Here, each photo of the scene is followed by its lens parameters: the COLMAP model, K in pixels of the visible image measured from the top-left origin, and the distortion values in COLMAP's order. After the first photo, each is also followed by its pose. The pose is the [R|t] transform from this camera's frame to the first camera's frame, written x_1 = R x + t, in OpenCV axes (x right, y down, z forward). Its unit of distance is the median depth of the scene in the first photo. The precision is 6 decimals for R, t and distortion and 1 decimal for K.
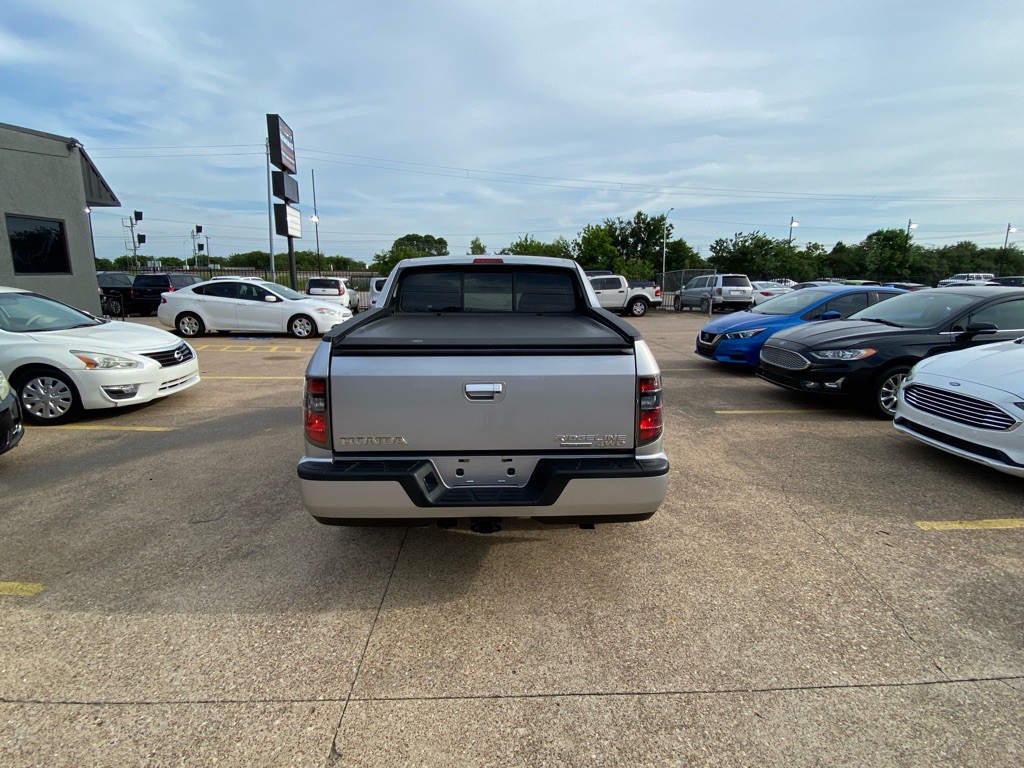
lens RADIAL K [[522.9, 0, 507.6], [0, 522.9, 387.4], [0, 0, 1]] dist [0.015205, -0.020857]
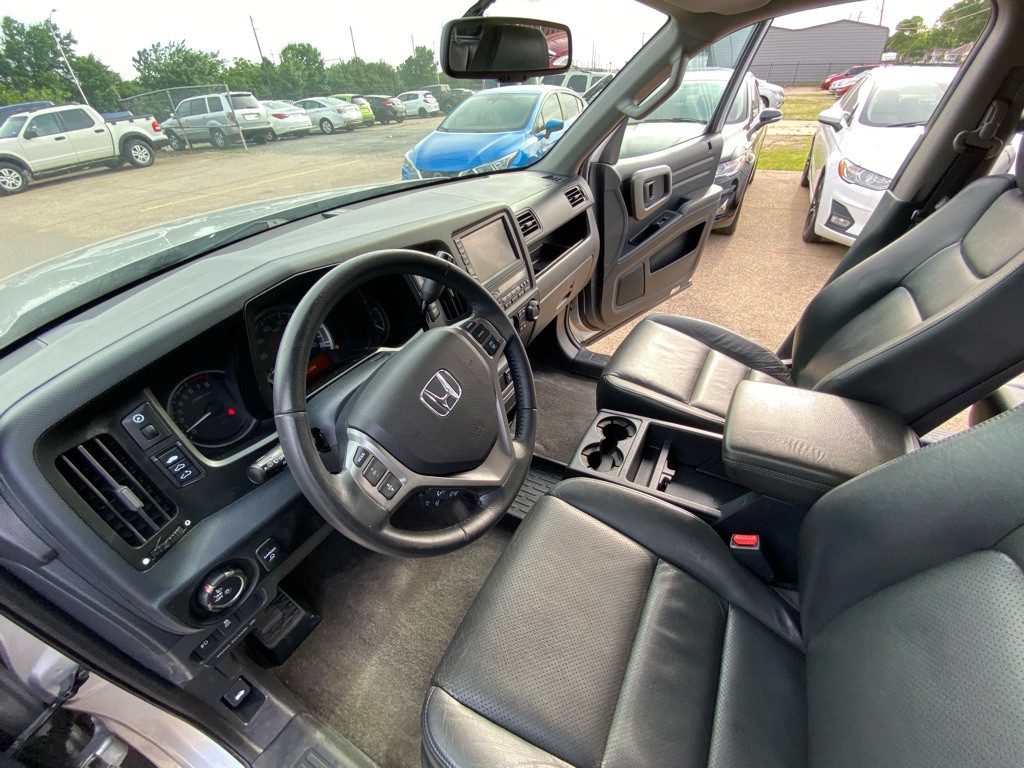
lens RADIAL K [[411.9, 0, 501.2], [0, 411.9, 390.6], [0, 0, 1]] dist [0.006847, -0.014729]
pose [[0.502852, -0.529520, 0.683190, -0.049593], [0.216608, 0.842365, 0.493460, -0.051538], [-0.836792, -0.100153, 0.538283, 0.284326]]
